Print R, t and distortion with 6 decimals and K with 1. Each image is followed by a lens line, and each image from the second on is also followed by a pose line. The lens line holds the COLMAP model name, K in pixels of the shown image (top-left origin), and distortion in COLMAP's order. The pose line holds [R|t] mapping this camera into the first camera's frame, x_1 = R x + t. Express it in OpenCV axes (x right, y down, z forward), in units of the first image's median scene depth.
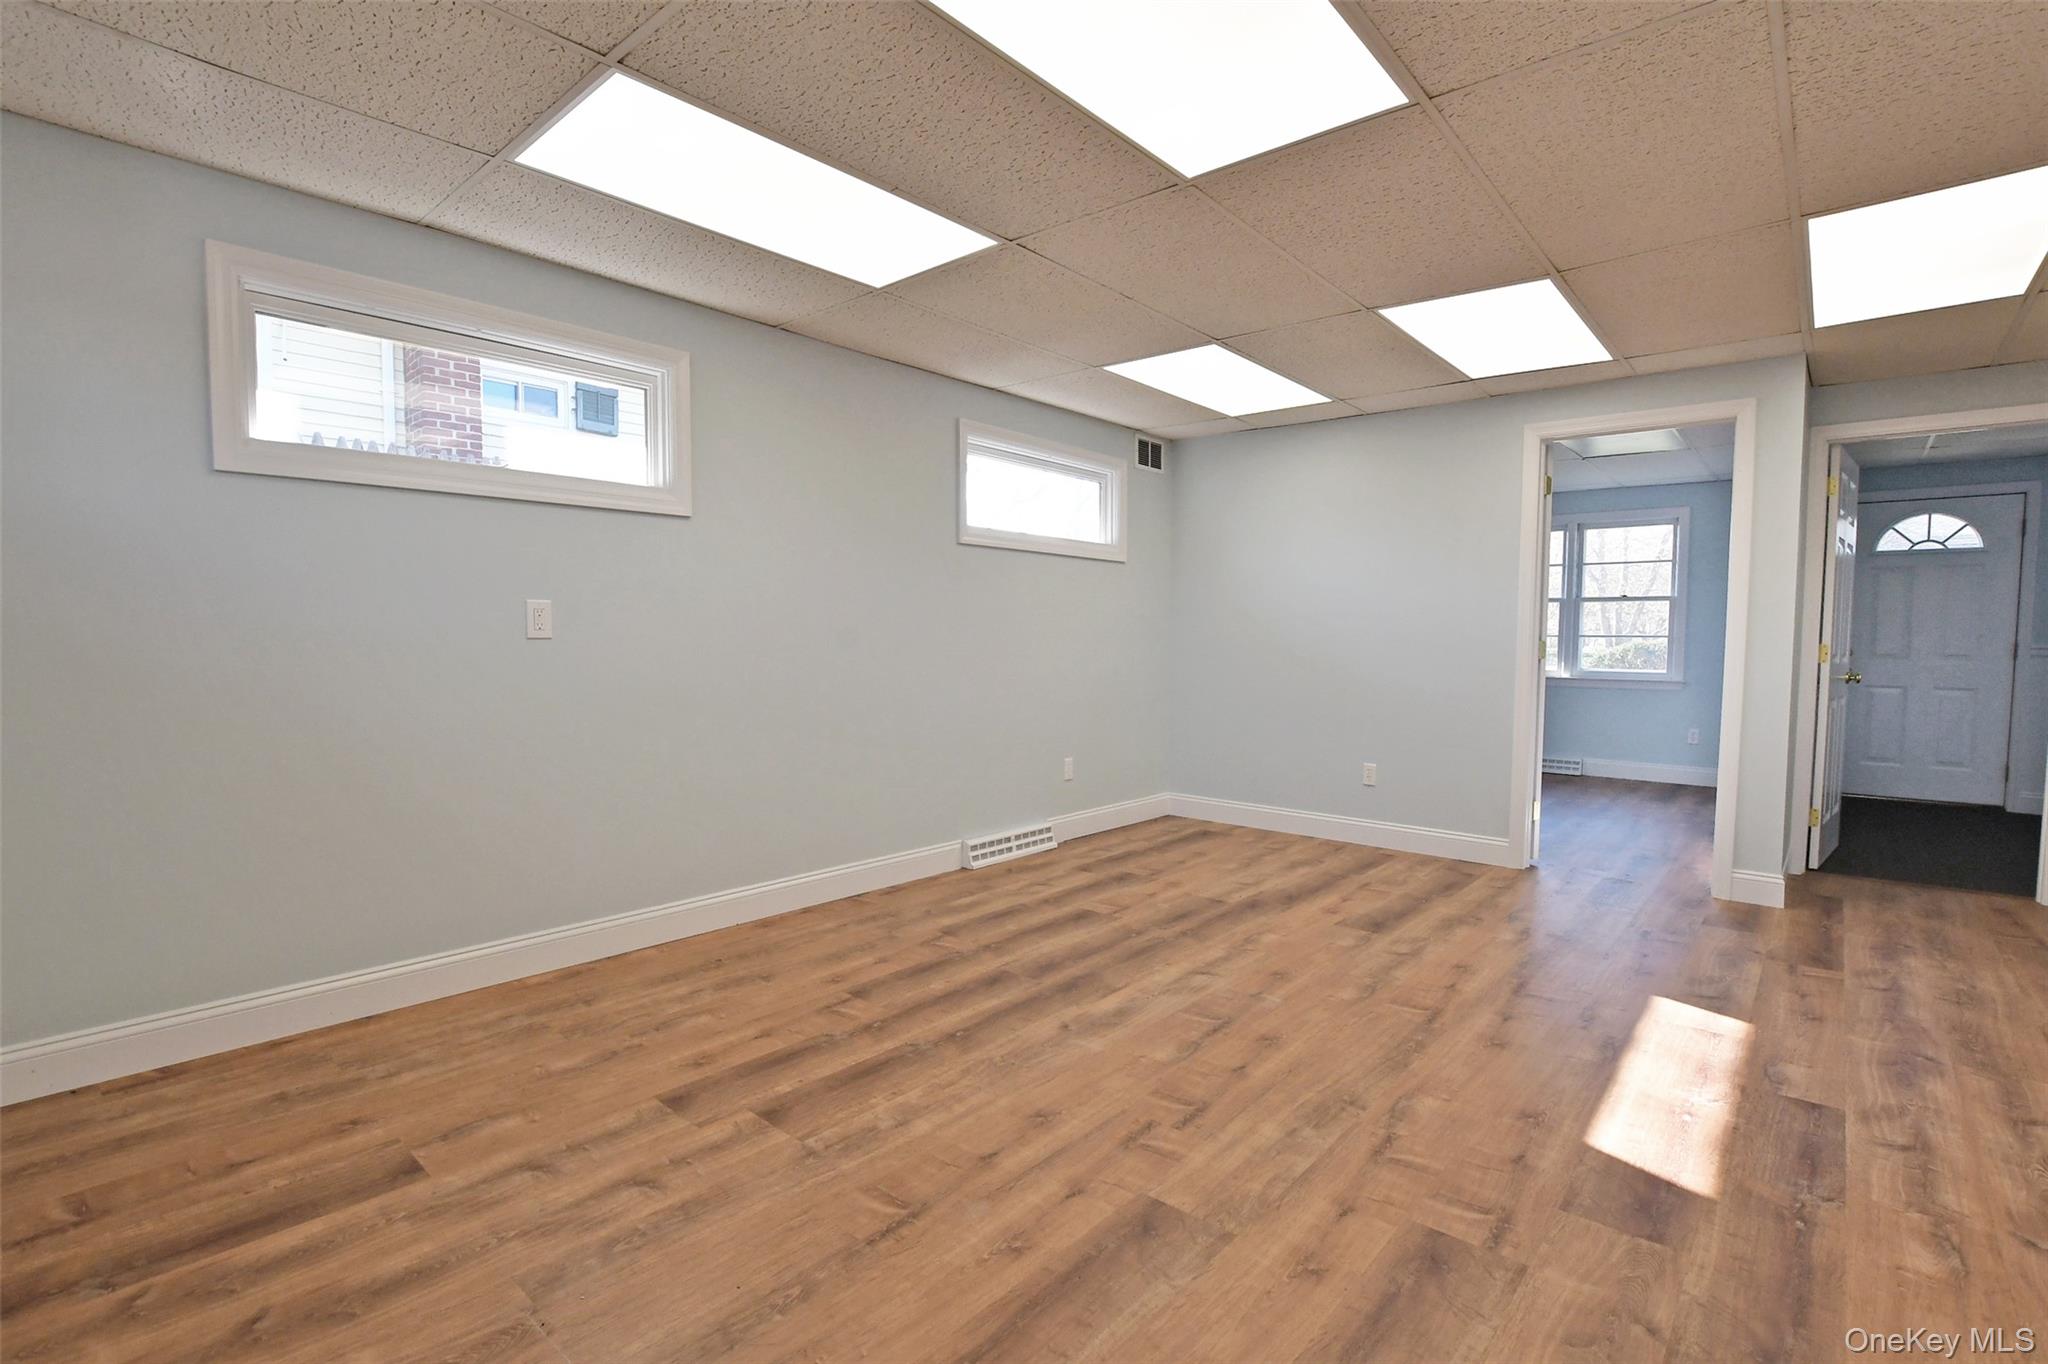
lens RADIAL K [[949.5, 0, 1038.4], [0, 949.5, 697.0], [0, 0, 1]] dist [-0.040235, 0.008163]
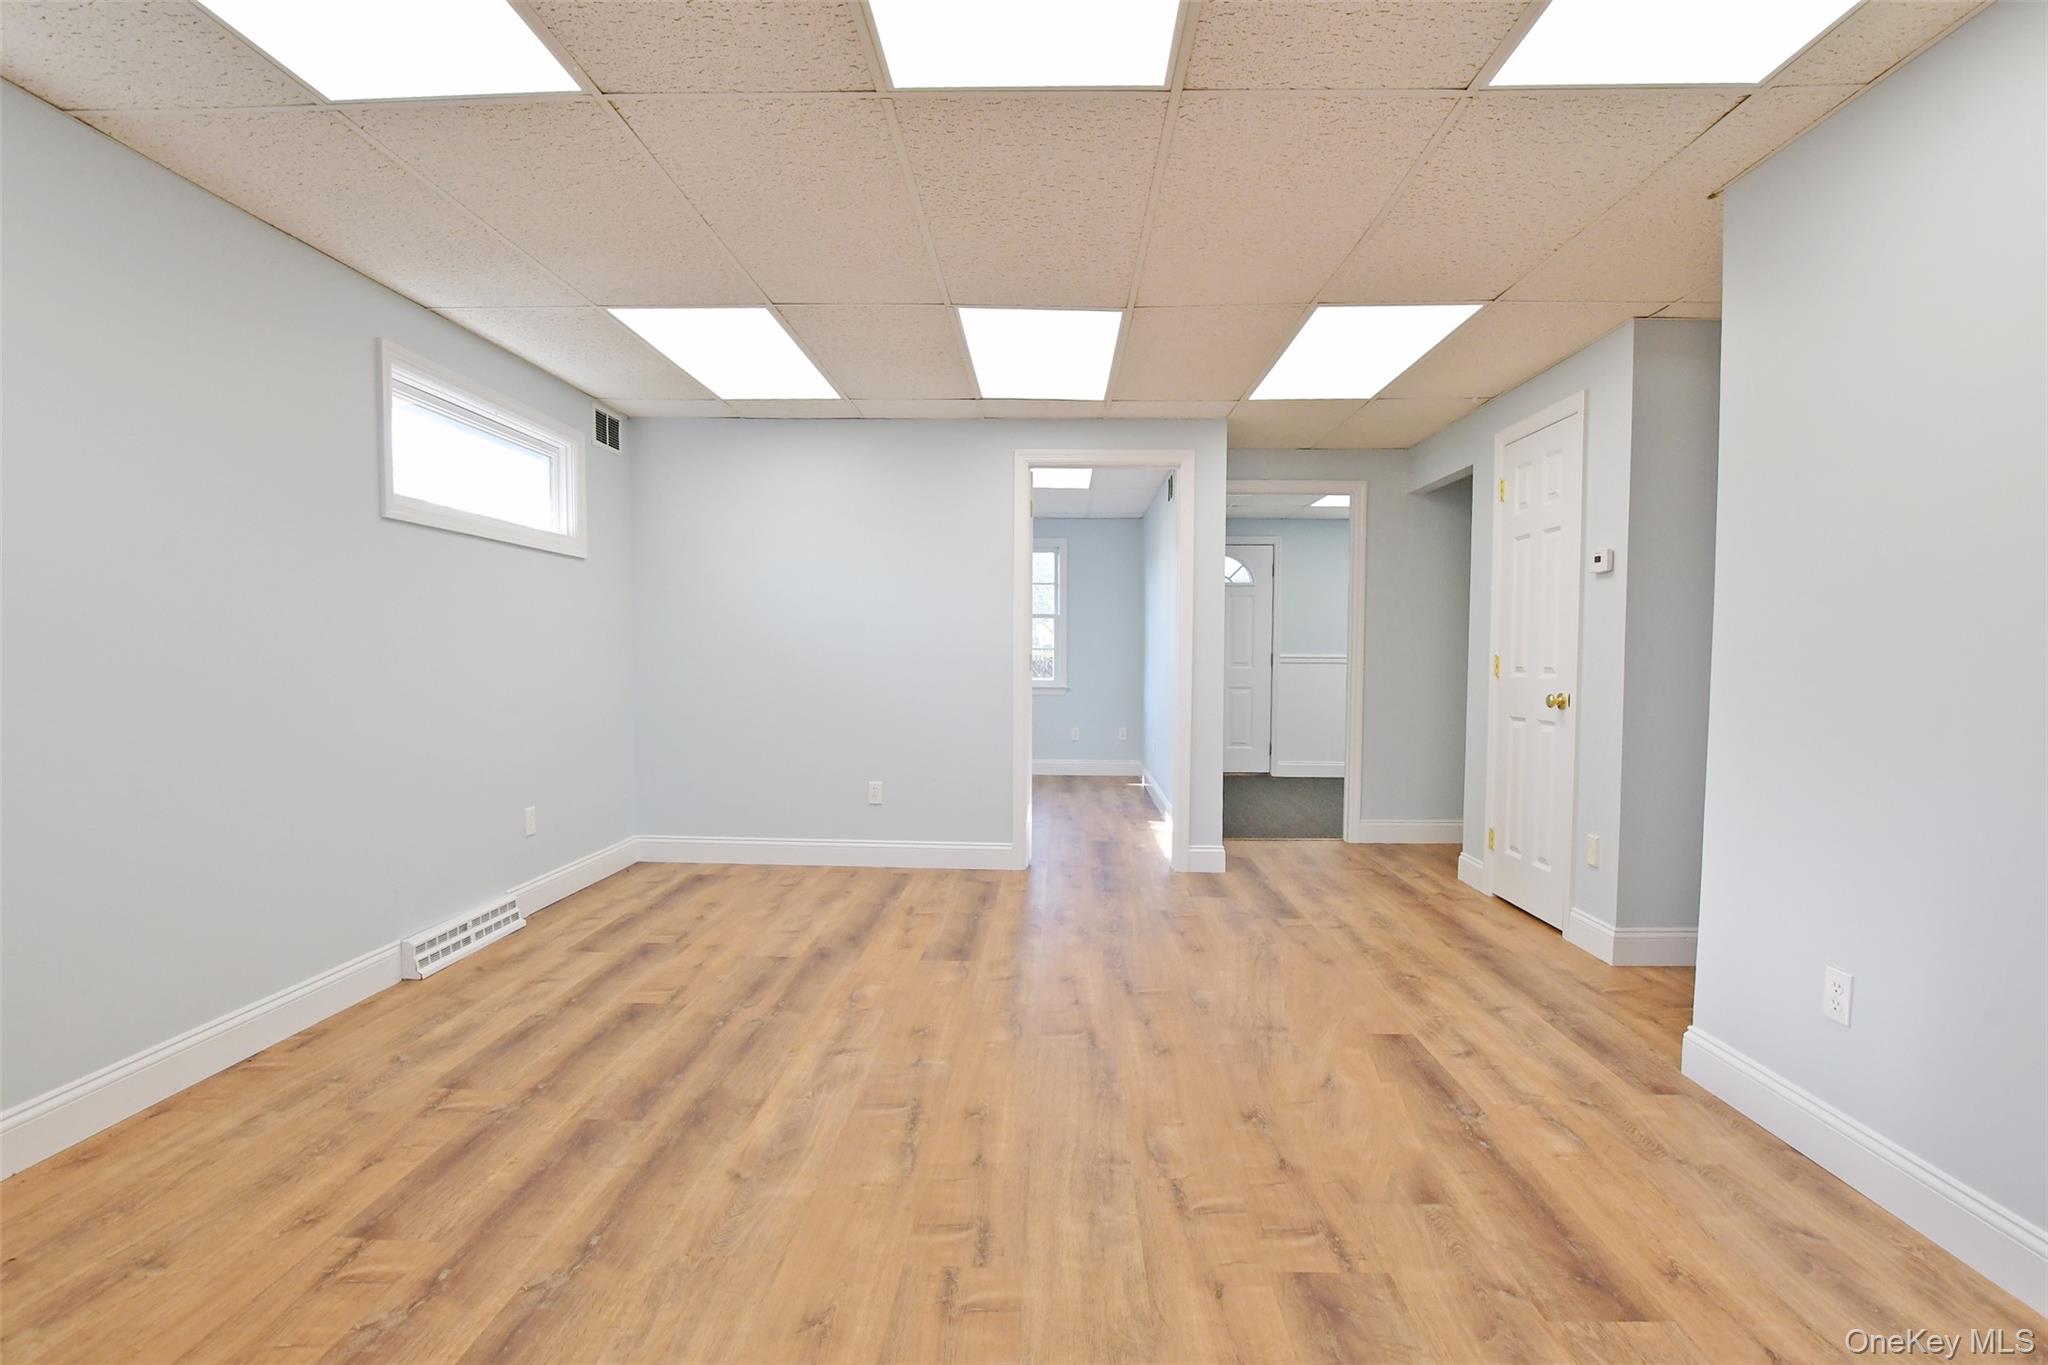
lens RADIAL K [[949.5, 0, 1038.4], [0, 949.5, 697.5], [0, 0, 1]] dist [-0.040235, 0.008163]
pose [[0.774527, -0.031214, 0.631770, -0.181156], [0.039129, 0.999233, 0.001398, -0.014121], [-0.631329, 0.023638, 0.775155, 0.204125]]
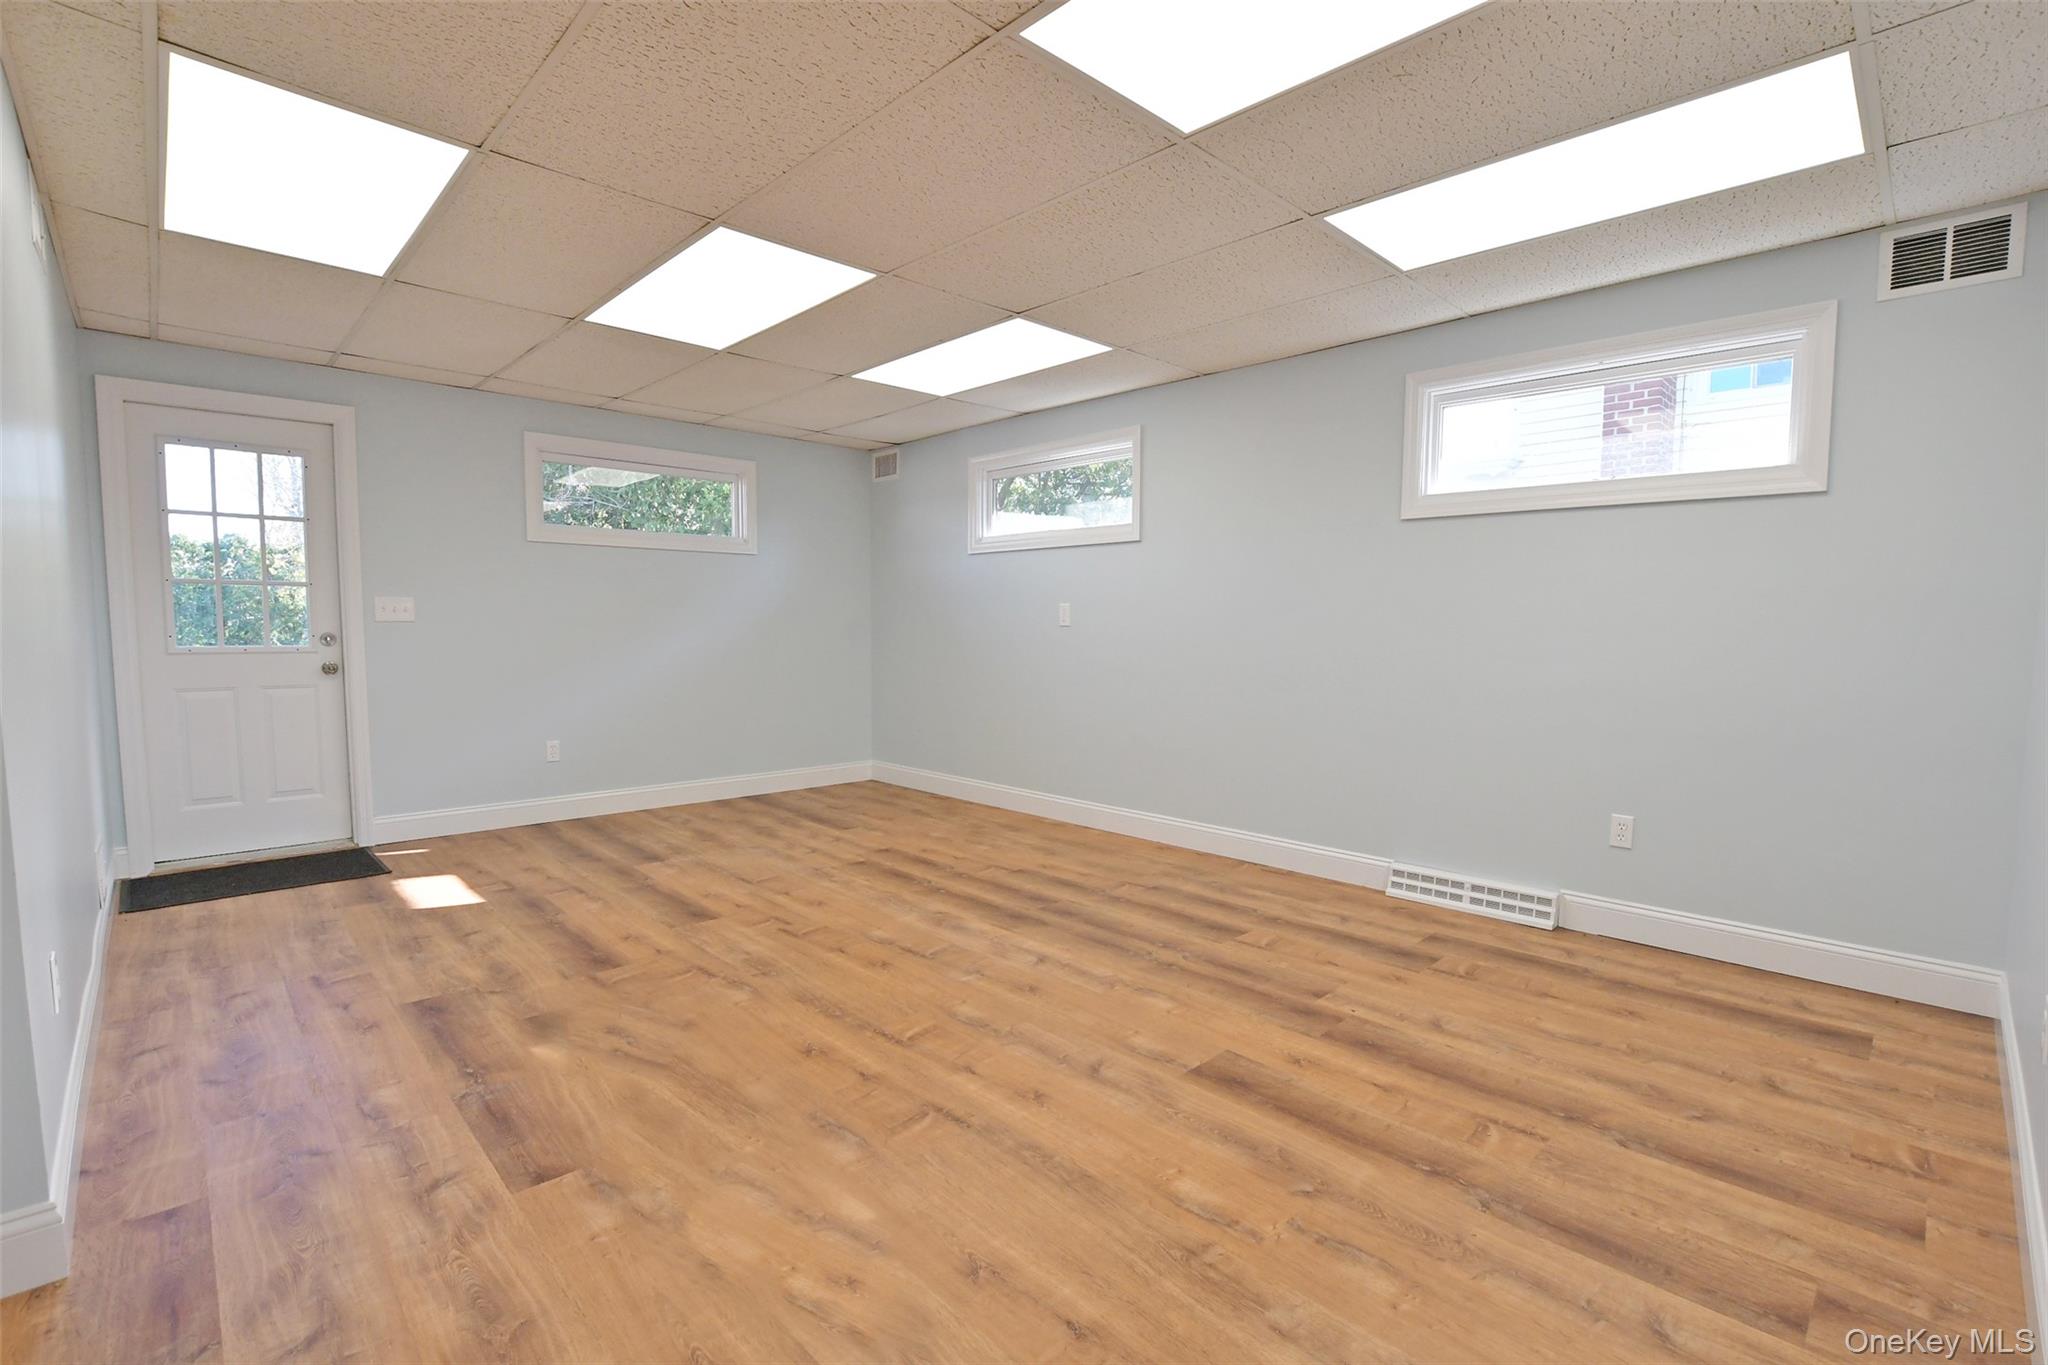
lens RADIAL K [[949.5, 0, 1038.4], [0, 949.5, 697.5], [0, 0, 1]] dist [-0.040235, 0.008163]
pose [[-0.098119, 0.071725, -0.992587, 1.000533], [-0.069818, 0.994446, 0.078761, -0.054259], [0.992723, 0.077028, -0.092566, 0.931450]]
